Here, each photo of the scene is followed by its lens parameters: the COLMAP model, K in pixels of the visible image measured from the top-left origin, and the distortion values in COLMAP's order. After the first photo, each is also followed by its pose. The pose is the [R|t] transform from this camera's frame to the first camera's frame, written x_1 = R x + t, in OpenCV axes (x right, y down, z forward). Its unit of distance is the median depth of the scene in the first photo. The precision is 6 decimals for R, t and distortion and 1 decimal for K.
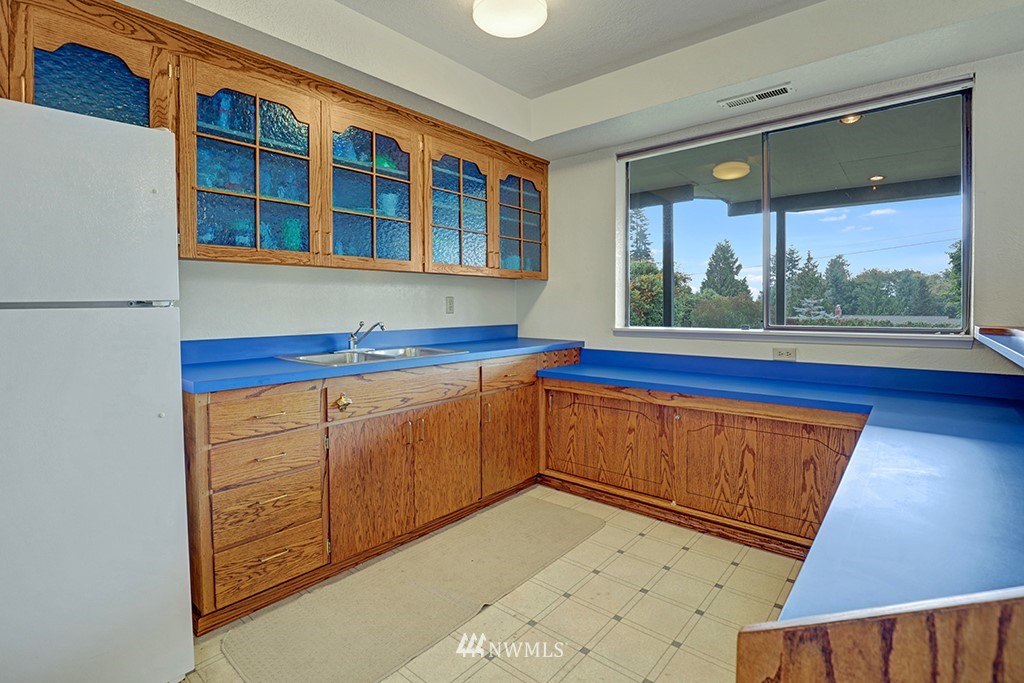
lens RADIAL K [[476.3, 0, 496.2], [0, 476.3, 326.1], [0, 0, 1]] dist [-0.006822, -0.000596]
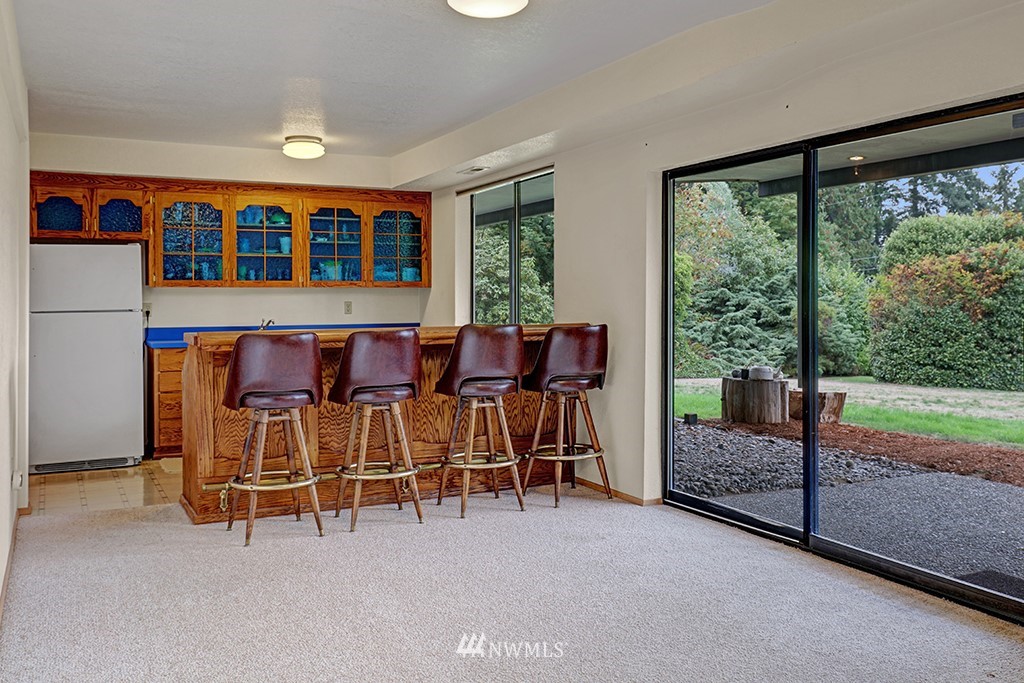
lens RADIAL K [[911.0, 0, 512.8], [0, 911.0, 337.8], [0, 0, 1]] dist [0.070778, 0.002881]
pose [[0.925200, 0.010383, -0.379338, 1.430710], [-0.010267, 0.999945, 0.002329, 0.031753], [0.379341, 0.001740, 0.925255, -1.324355]]
